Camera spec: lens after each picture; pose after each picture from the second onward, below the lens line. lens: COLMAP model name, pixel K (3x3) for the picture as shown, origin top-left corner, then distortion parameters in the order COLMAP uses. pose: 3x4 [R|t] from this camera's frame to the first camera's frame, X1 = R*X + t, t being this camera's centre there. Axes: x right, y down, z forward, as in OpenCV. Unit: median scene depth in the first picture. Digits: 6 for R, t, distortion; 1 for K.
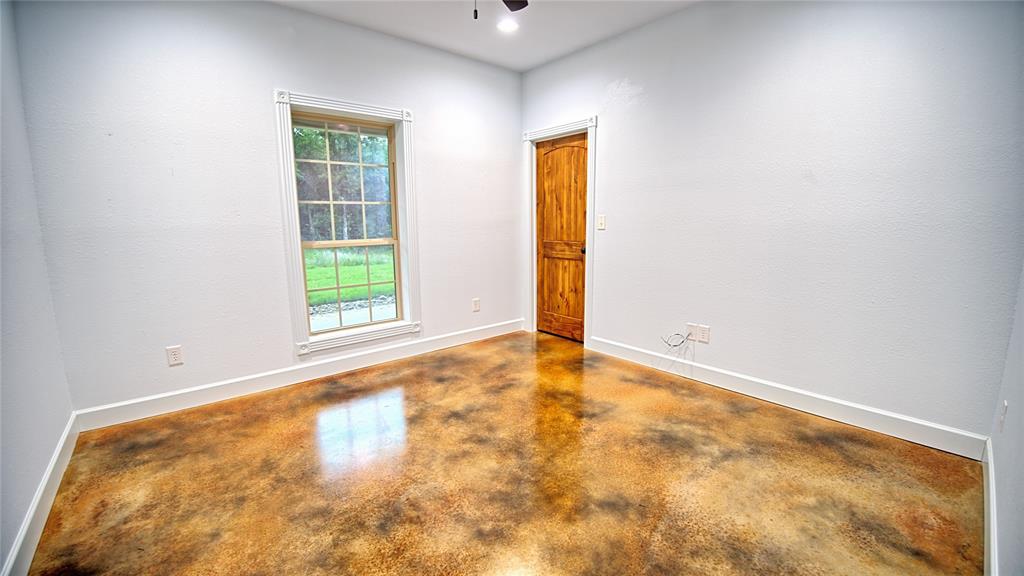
lens RADIAL K [[409.7, 0, 515.1], [0, 409.7, 286.6], [0, 0, 1]] dist [-0.046703, 0.000163]
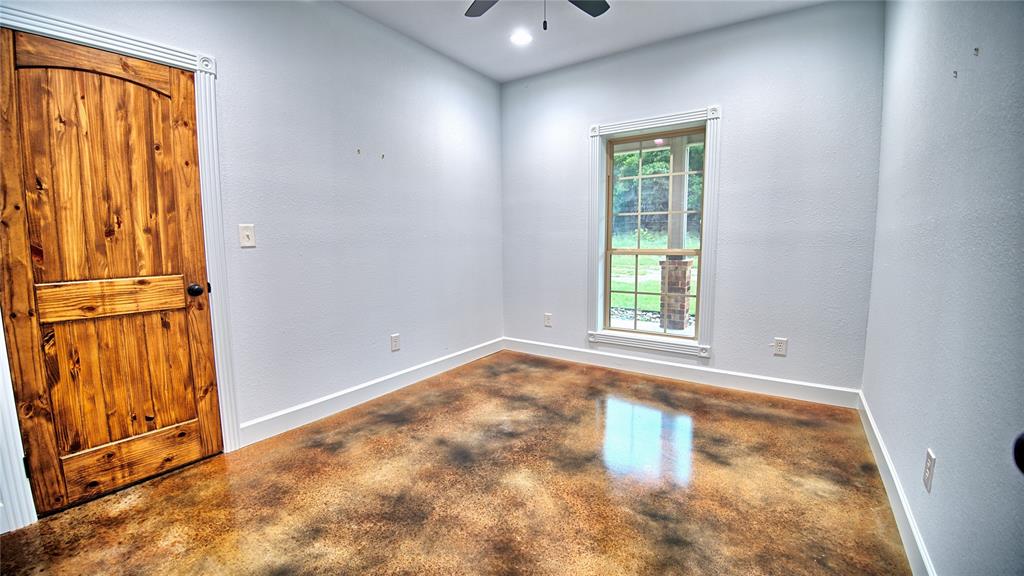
lens RADIAL K [[393.9, 0, 514.0], [0, 393.9, 275.9], [0, 0, 1]] dist [-0.042954, 0.000014]
pose [[0.278778, 0.105813, -0.954508, 0.476939], [-0.139434, 0.987840, 0.068785, -0.069629], [0.950179, 0.113915, 0.290142, 0.399902]]
